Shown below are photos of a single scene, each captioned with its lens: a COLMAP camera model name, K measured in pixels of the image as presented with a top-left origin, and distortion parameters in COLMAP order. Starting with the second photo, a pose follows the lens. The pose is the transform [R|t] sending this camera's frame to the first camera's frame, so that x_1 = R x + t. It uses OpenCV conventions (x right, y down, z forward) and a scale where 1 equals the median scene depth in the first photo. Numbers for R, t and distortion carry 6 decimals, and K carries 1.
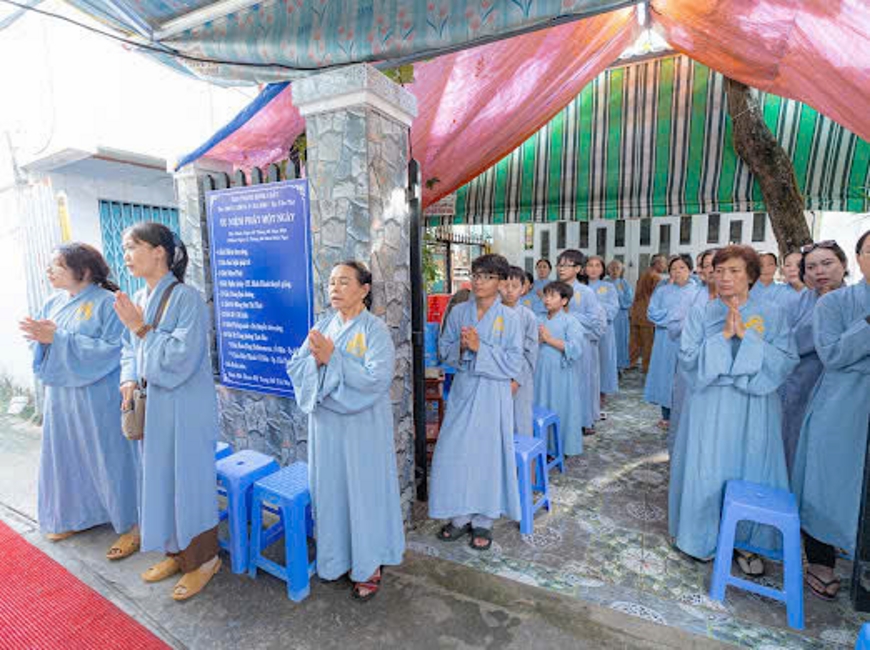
lens RADIAL K [[444.7, 0, 435.0], [0, 444.7, 325.0], [0, 0, 1]] dist [-0.030239, 0.008583]
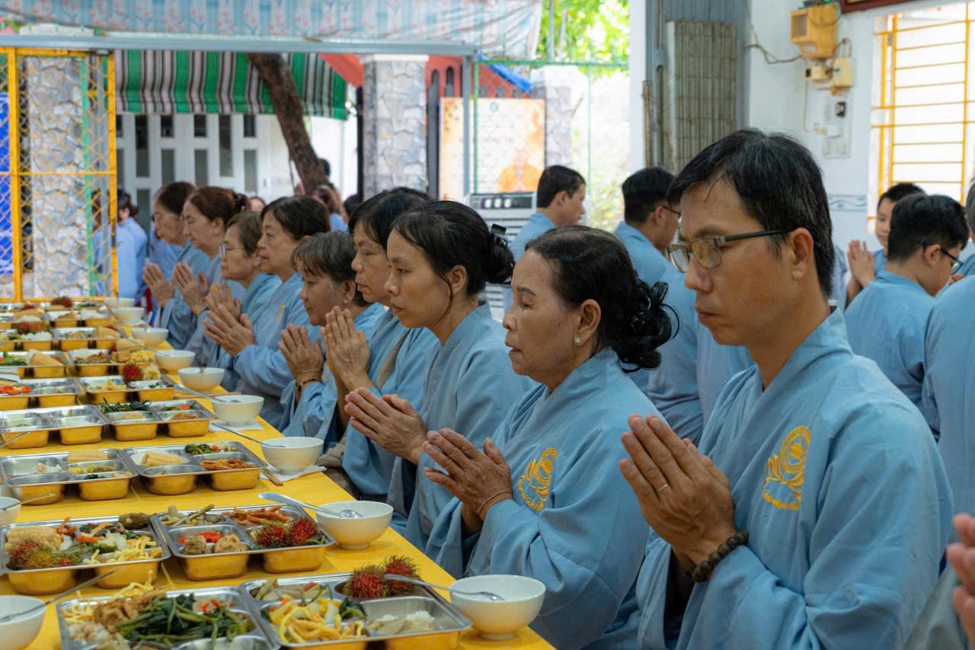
lens RADIAL K [[1514.3, 0, 487.5], [0, 1514.3, 325.0], [0, 0, 1]] dist [-0.008511, -0.113837]
pose [[0.660235, -0.062491, 0.748455, -1.628935], [0.082353, 0.996547, 0.010559, 0.239495], [-0.746531, 0.054666, 0.663101, -1.729352]]
